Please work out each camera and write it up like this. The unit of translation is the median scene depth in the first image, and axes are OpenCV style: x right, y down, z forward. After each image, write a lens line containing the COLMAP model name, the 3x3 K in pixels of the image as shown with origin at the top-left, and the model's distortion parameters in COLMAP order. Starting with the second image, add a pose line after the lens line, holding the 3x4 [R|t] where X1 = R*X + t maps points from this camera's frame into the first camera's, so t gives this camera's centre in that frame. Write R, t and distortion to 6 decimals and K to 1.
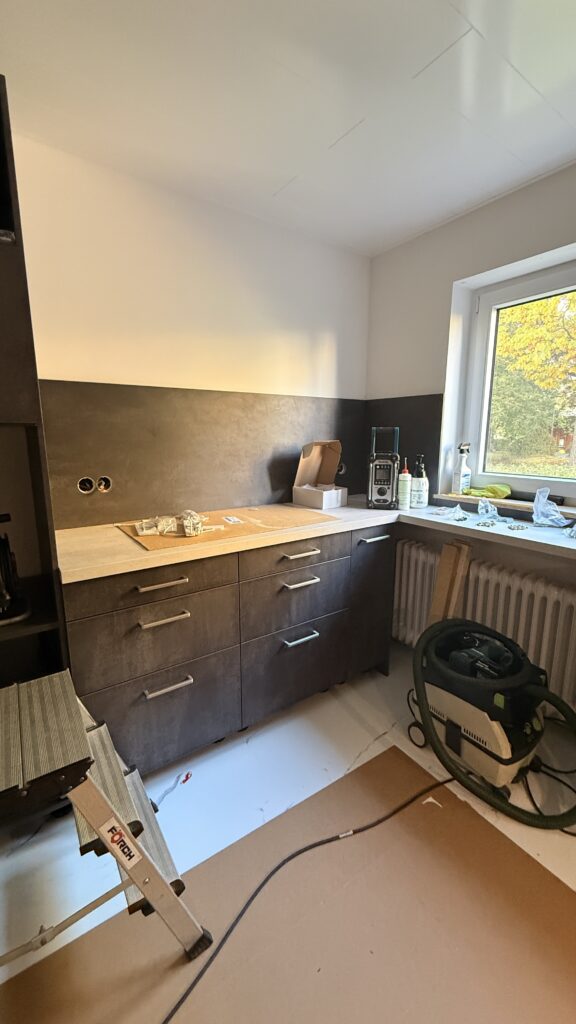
lens RADIAL K [[407.0, 0, 285.8], [0, 407.0, 512.3], [0, 0, 1]] dist [-0.001264, 0.000322]
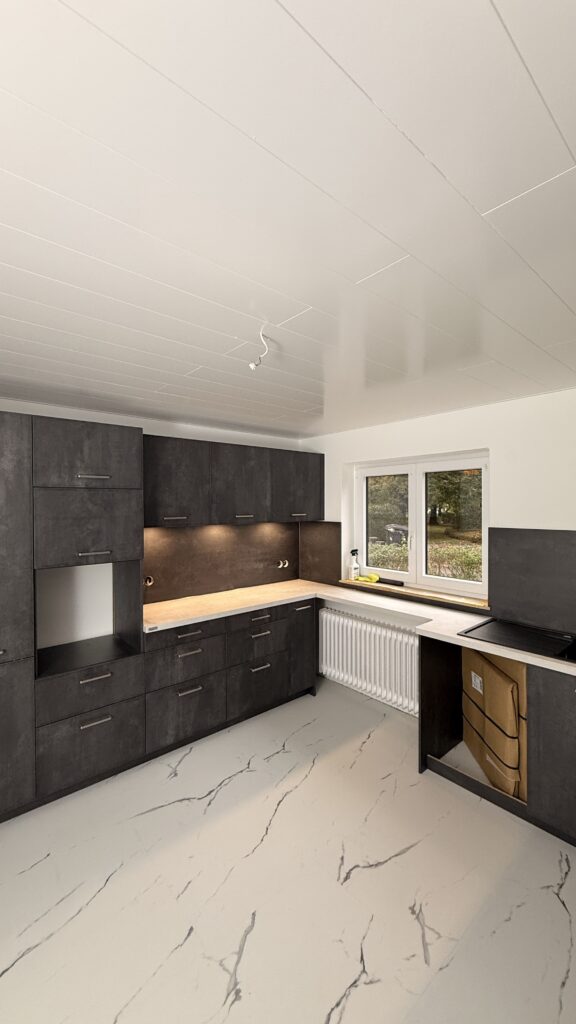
lens RADIAL K [[407.0, 0, 289.1], [0, 407.0, 509.2], [0, 0, 1]] dist [-0.001264, 0.000322]
pose [[0.994958, -0.003531, 0.100230, -0.011017], [0.021734, 0.983222, -0.181115, -0.041972], [-0.097909, 0.182380, 0.978341, -0.885951]]
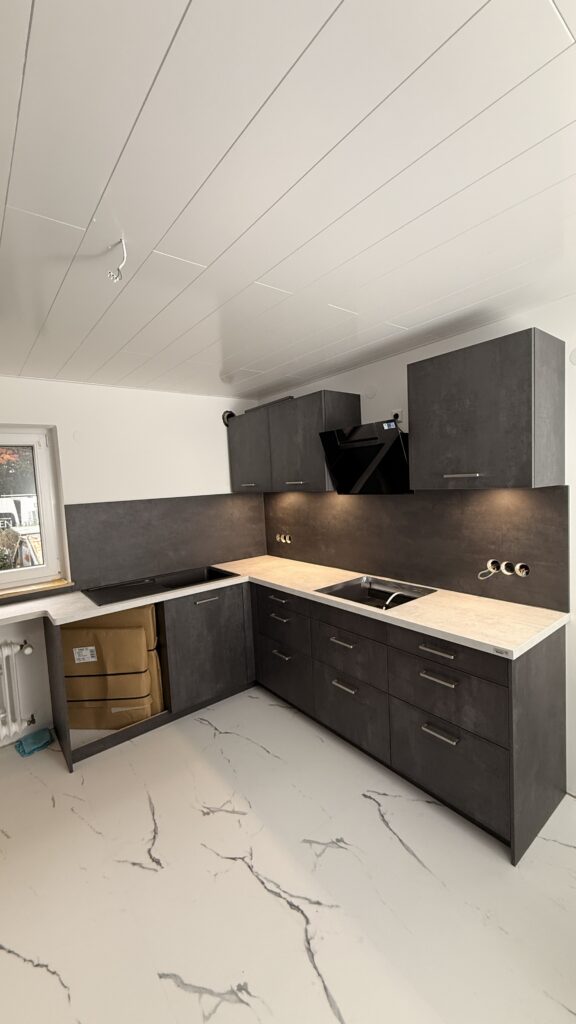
lens RADIAL K [[407.0, 0, 289.6], [0, 407.0, 508.1], [0, 0, 1]] dist [-0.001264, 0.000322]
pose [[-0.058998, -0.067654, 0.995963, -0.729610], [0.241358, 0.967134, 0.079993, -0.146582], [-0.968641, 0.245103, -0.040730, -0.189668]]
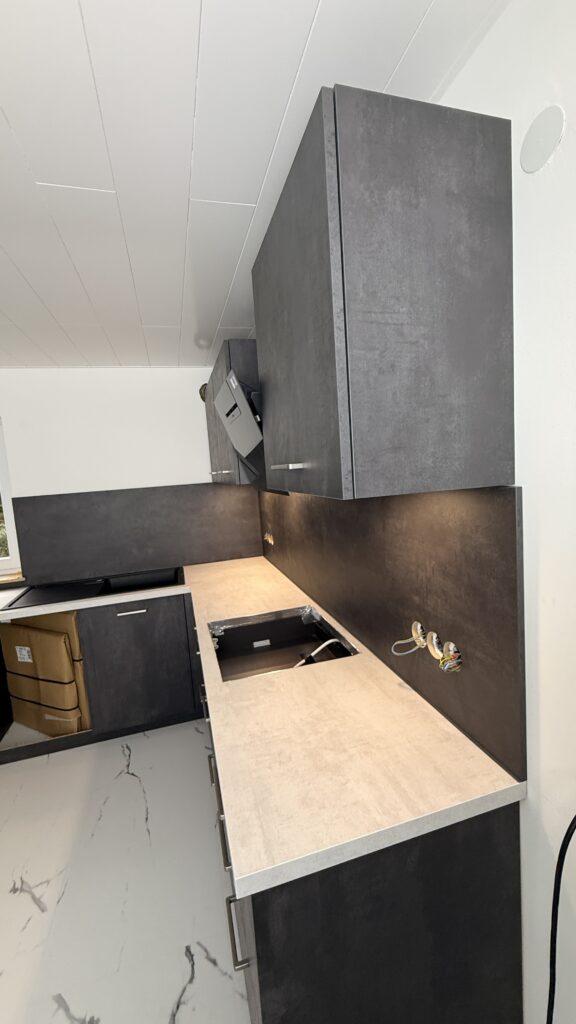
lens RADIAL K [[407.0, 0, 291.1], [0, 407.0, 508.3], [0, 0, 1]] dist [-0.001264, 0.000322]
pose [[0.325202, -0.118635, 0.938173, -0.189673], [0.250517, 0.967461, 0.035501, 0.005465], [-0.911858, 0.223483, 0.344341, -0.891552]]
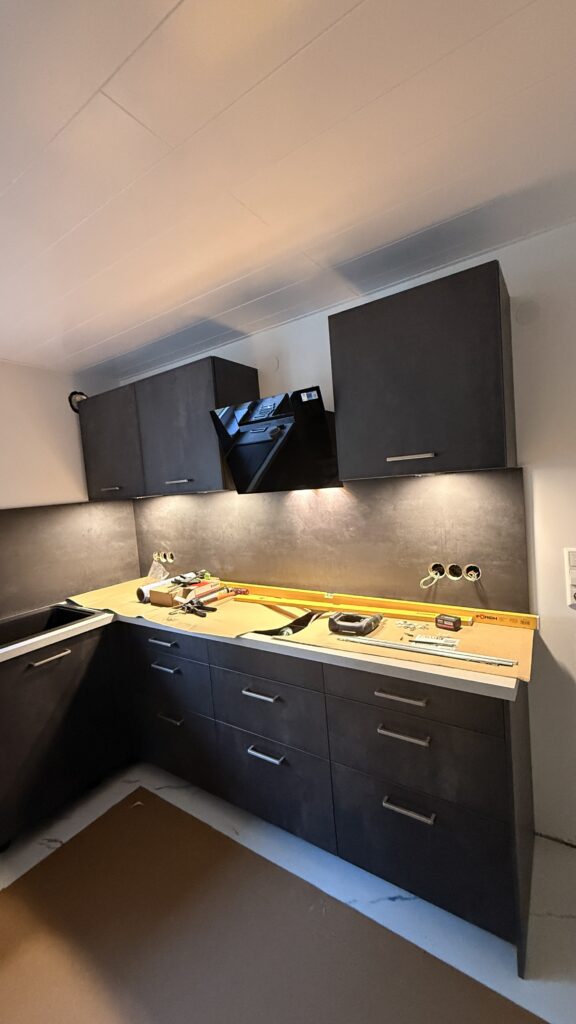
lens RADIAL K [[407.0, 0, 287.2], [0, 407.0, 508.0], [0, 0, 1]] dist [-0.001264, 0.000322]
pose [[-0.353285, -0.028218, 0.935090, -0.355579], [0.258380, 0.957723, 0.126519, -0.102620], [-0.899127, 0.286306, -0.331058, -0.169528]]
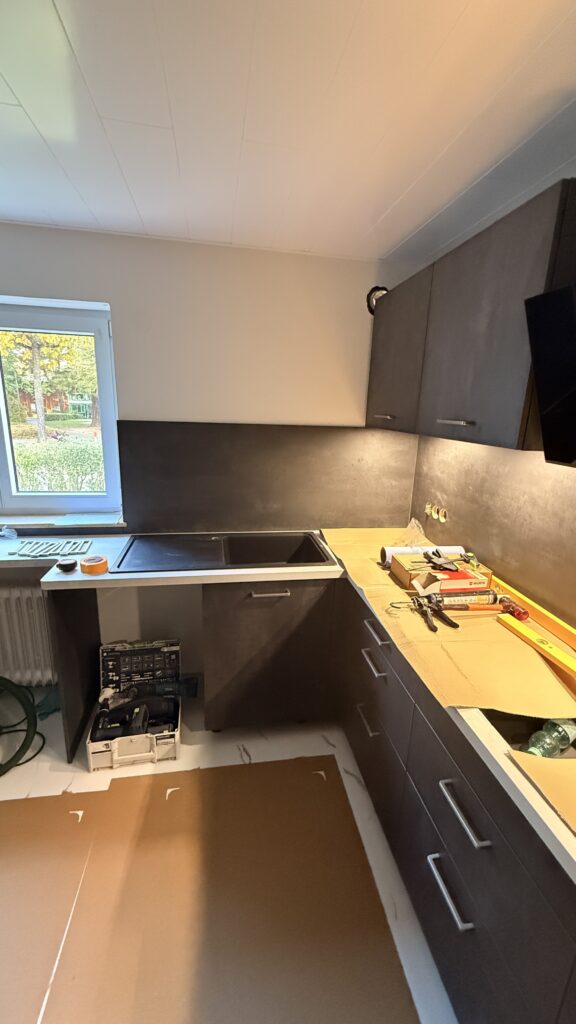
lens RADIAL K [[407.0, 0, 290.0], [0, 407.0, 509.4], [0, 0, 1]] dist [-0.001264, 0.000322]
pose [[0.422013, -0.211385, 0.881602, 0.034353], [0.138824, 0.976036, 0.167574, -0.119623], [-0.895898, 0.051669, 0.441245, -0.358844]]
